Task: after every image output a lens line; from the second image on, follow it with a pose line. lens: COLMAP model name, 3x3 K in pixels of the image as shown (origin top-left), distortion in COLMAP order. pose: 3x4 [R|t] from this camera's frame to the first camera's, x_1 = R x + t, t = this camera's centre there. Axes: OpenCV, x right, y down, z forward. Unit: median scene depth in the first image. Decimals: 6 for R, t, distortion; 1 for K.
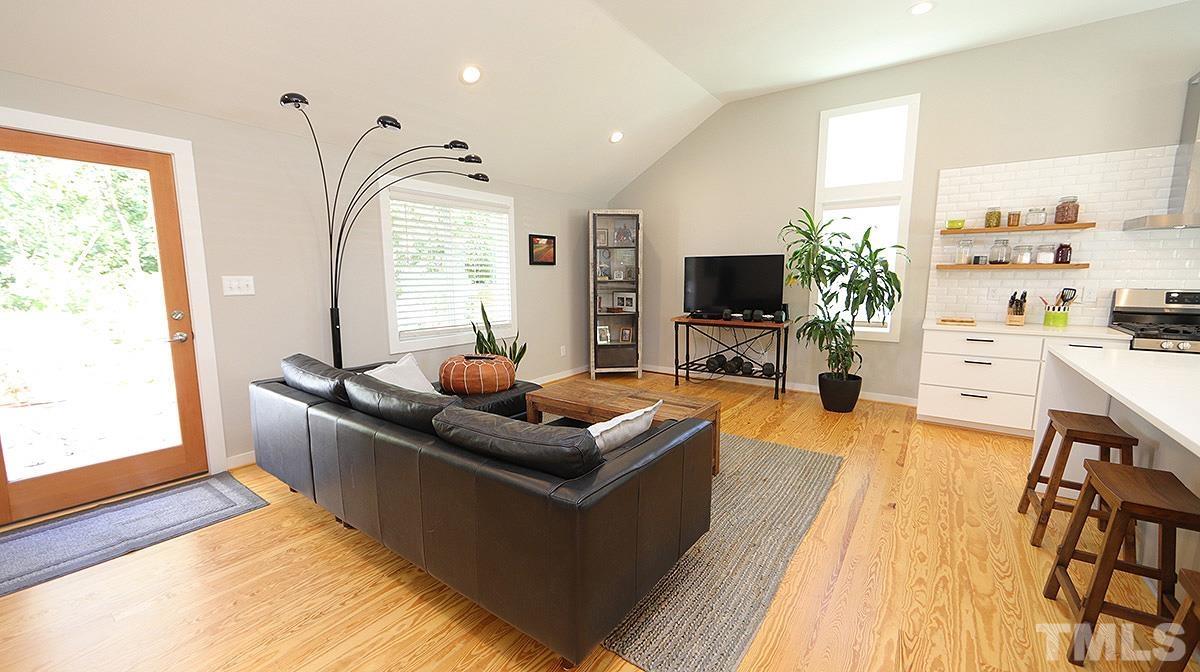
lens RADIAL K [[468.6, 0, 602.1], [0, 468.6, 337.9], [0, 0, 1]] dist [-0.000842, -0.000087]
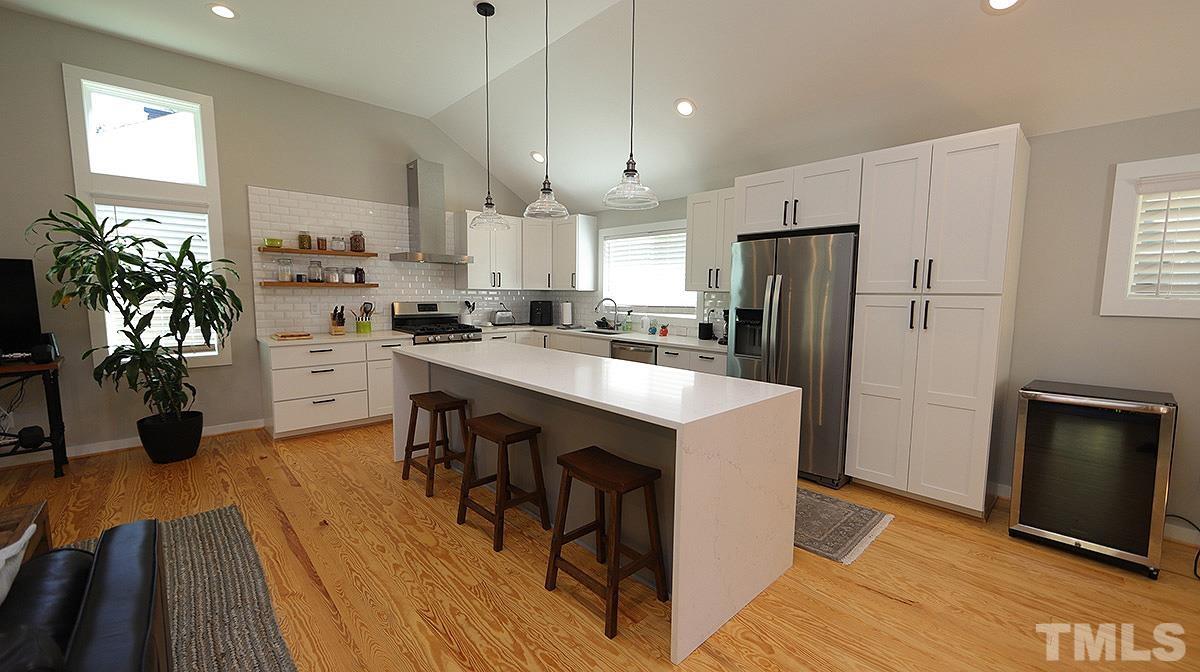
lens RADIAL K [[468.6, 0, 602.1], [0, 468.6, 337.9], [0, 0, 1]] dist [-0.000842, -0.000087]
pose [[0.190502, -0.093581, 0.977216, -0.138107], [0.121459, 0.990044, 0.071132, -0.021974], [-0.974144, 0.105140, 0.199972, 0.118264]]
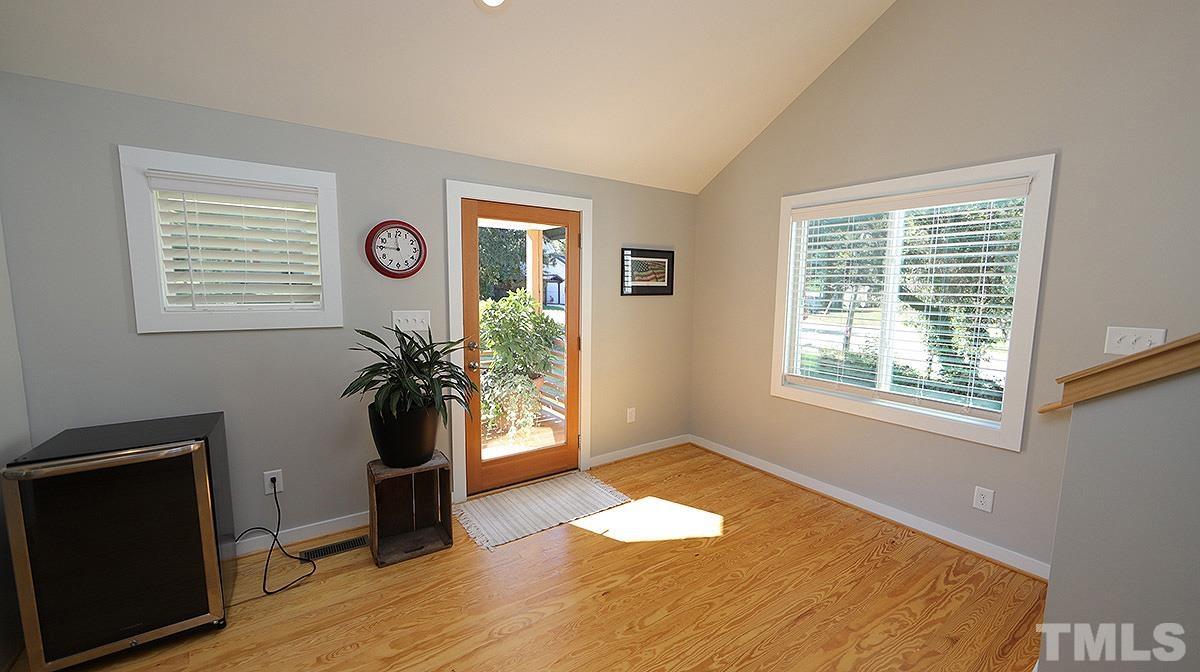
lens RADIAL K [[468.6, 0, 602.1], [0, 468.6, 337.9], [0, 0, 1]] dist [-0.000842, -0.000087]
pose [[-0.946108, -0.049541, 0.320041, -0.029149], [0.029724, 0.970775, 0.238143, -0.028361], [-0.322486, 0.234822, -0.916985, -0.118344]]
